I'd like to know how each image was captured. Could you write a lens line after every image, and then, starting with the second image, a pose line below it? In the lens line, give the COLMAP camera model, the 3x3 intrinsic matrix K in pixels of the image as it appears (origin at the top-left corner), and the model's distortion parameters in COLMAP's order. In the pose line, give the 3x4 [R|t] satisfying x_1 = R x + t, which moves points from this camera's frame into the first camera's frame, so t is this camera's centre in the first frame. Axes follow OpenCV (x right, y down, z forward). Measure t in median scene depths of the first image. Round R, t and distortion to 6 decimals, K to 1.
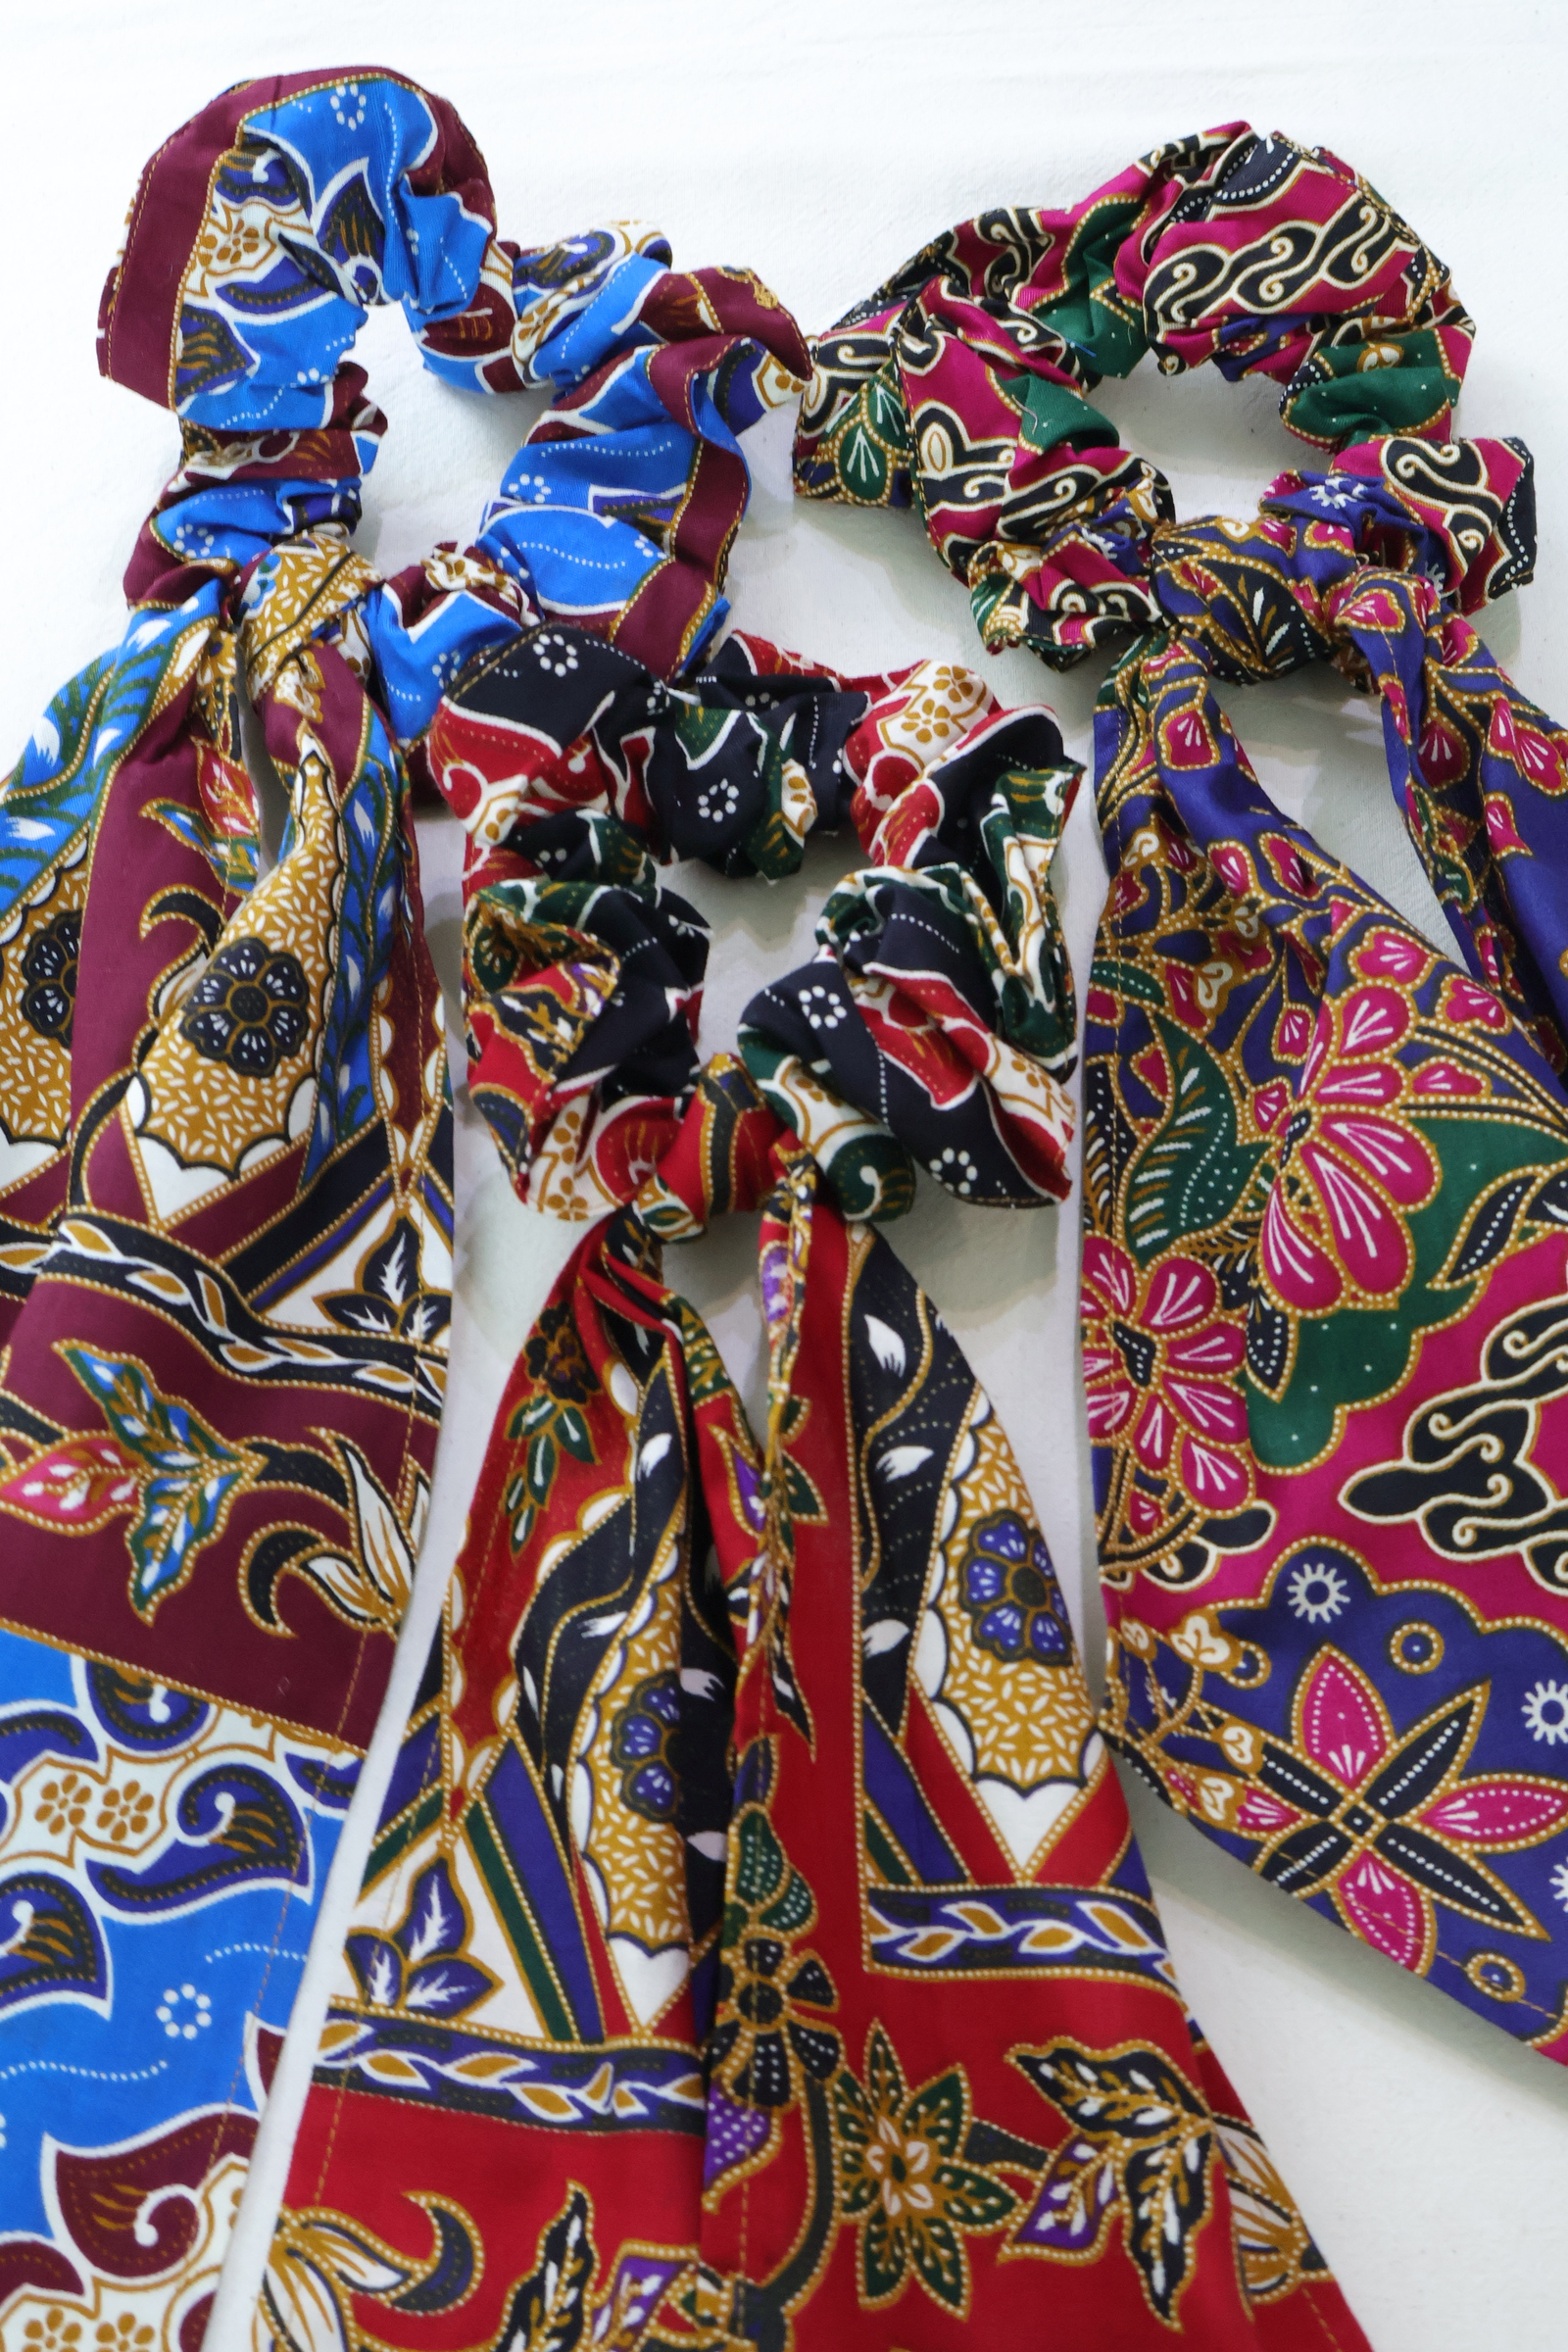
lens RADIAL K [[3351.6, 0, 780.6], [0, 3351.6, 1175.1], [0, 0, 1]] dist [-0.000778, 0.000000]
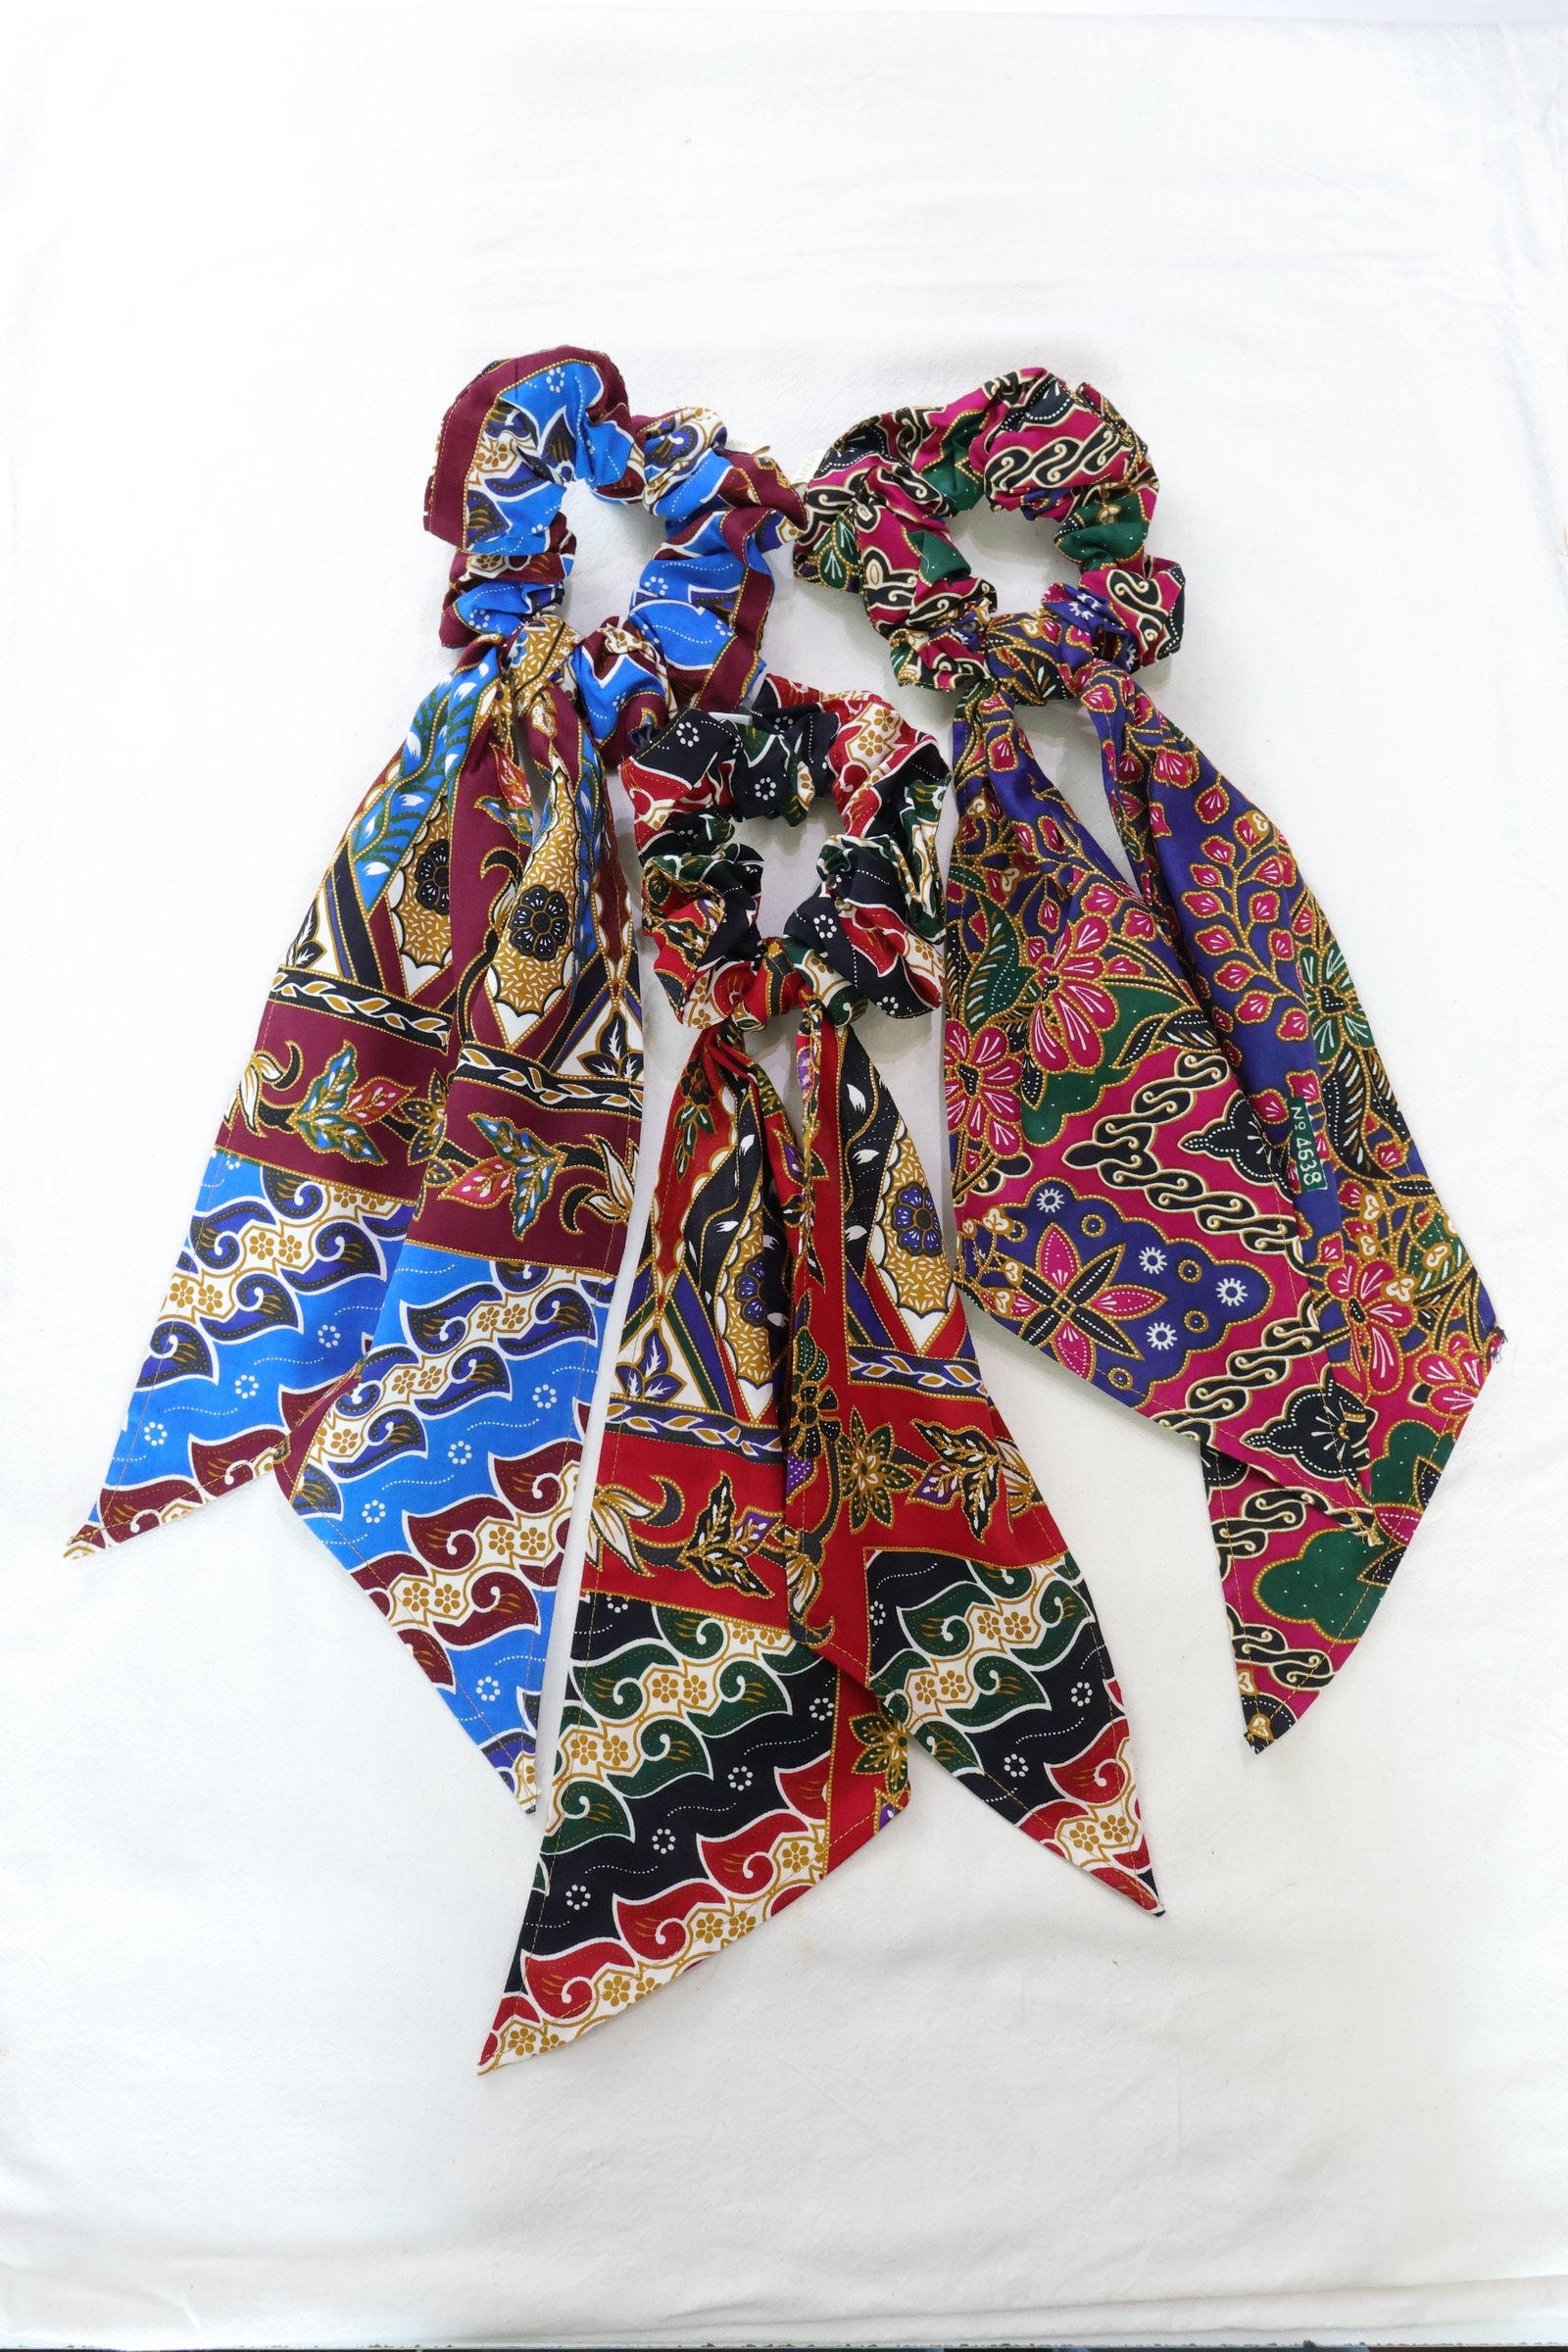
lens RADIAL K [[1945.0, 0, 781.2], [0, 1945.0, 1177.0], [0, 0, 1]] dist [-0.017484, -0.004486]
pose [[0.997952, -0.018626, 0.061194, -0.090453], [-0.005809, 0.926320, 0.376692, -0.358301], [-0.063701, -0.376276, 0.924315, -0.154575]]
